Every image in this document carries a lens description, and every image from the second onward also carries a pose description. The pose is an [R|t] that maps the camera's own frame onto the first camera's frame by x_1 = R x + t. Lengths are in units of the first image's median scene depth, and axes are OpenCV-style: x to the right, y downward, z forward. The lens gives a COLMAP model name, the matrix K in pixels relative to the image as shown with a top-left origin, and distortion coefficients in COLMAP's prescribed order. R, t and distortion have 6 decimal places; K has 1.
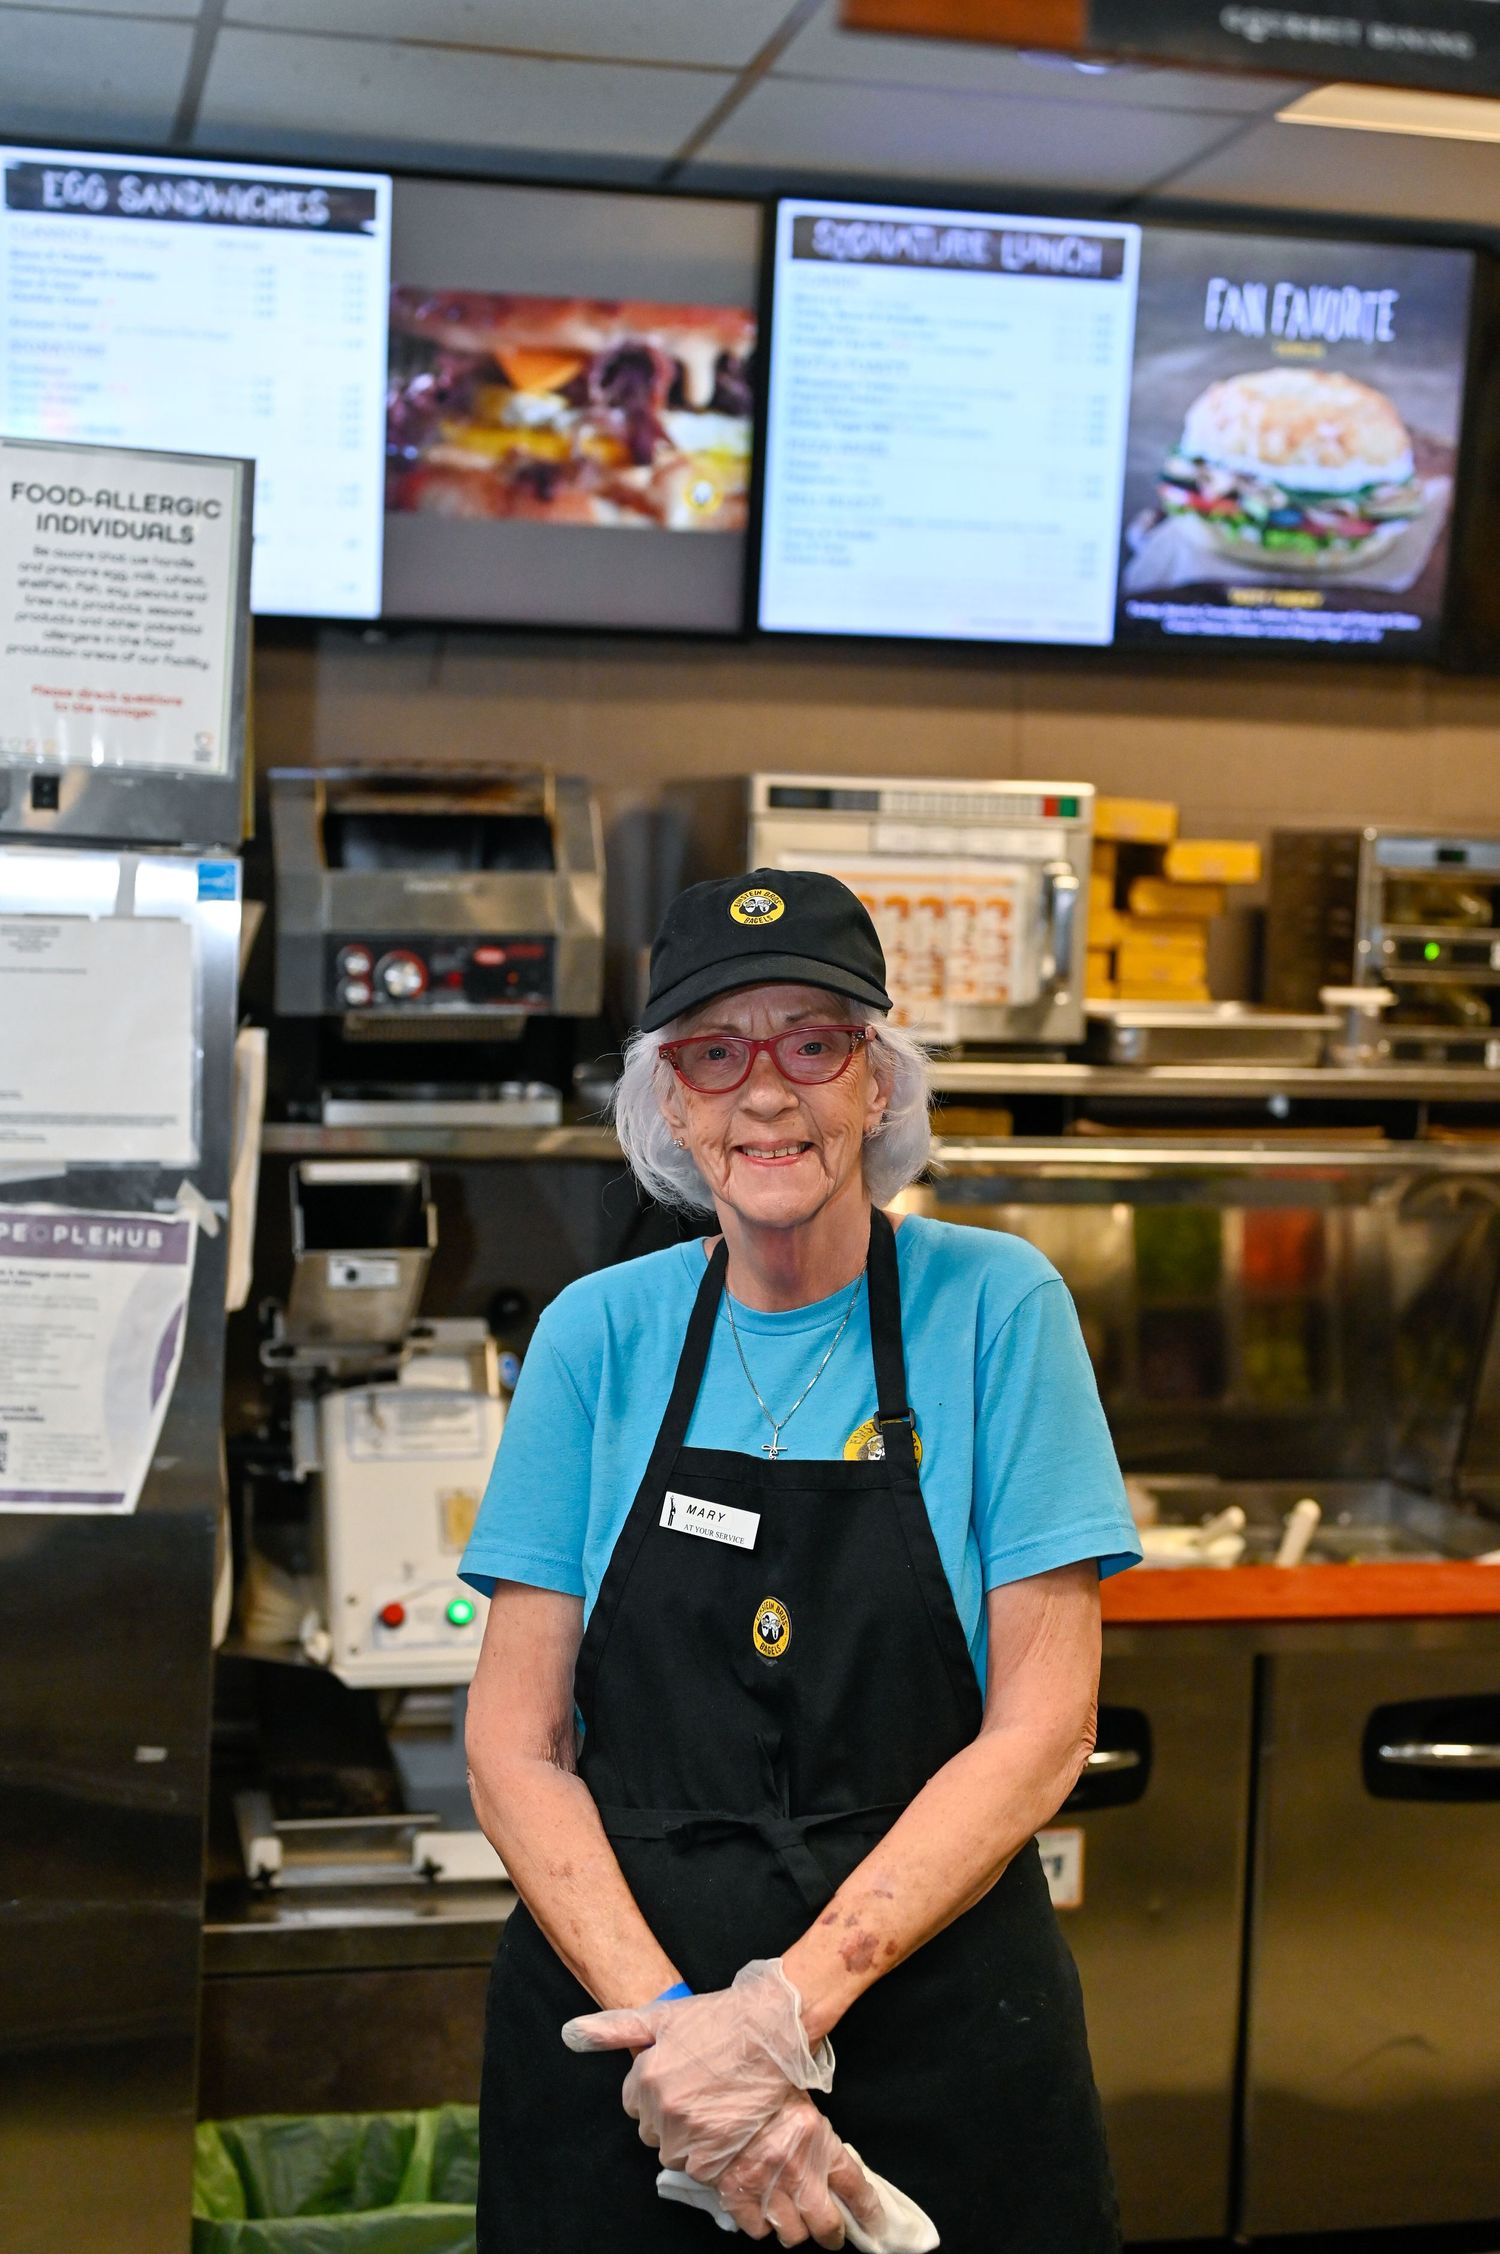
lens RADIAL K [[3238.1, 0, 749.1], [0, 3238.1, 1128.5], [0, 0, 1]] dist [0.030439, 0.000000]
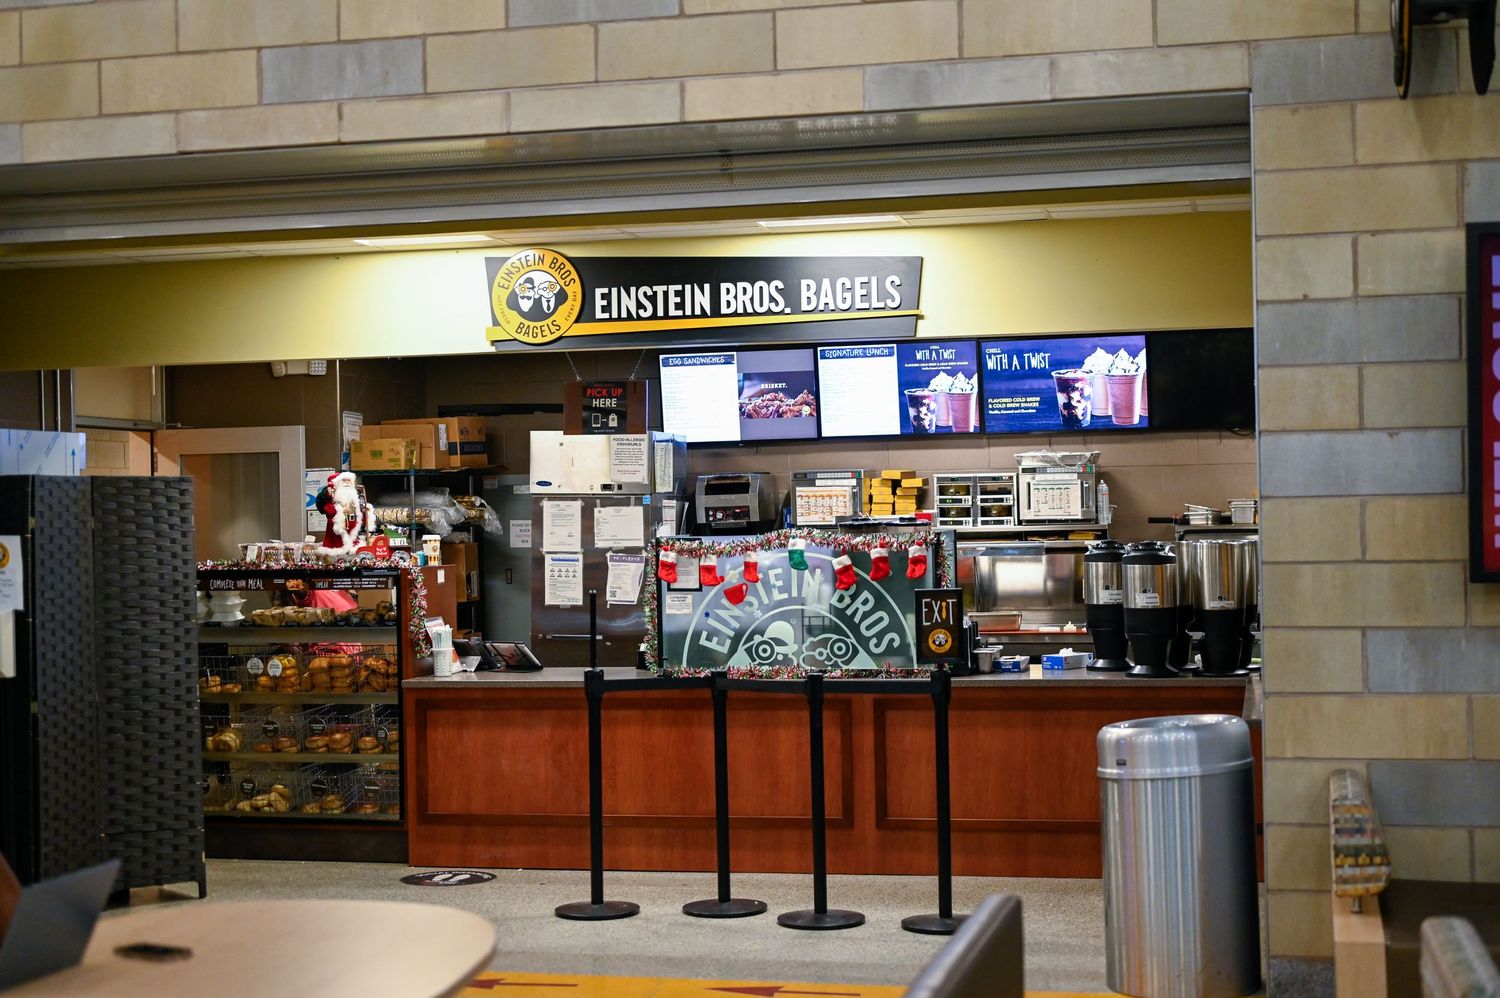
lens RADIAL K [[2154.9, 0, 750.1], [0, 2154.9, 498.3], [0, 0, 1]] dist [0.030439, 0.000000]
pose [[0.898479, -0.047429, -0.436447, 1.336409], [0.017265, 0.997195, -0.072825, 0.164677], [0.438677, 0.057896, 0.896778, -1.915108]]
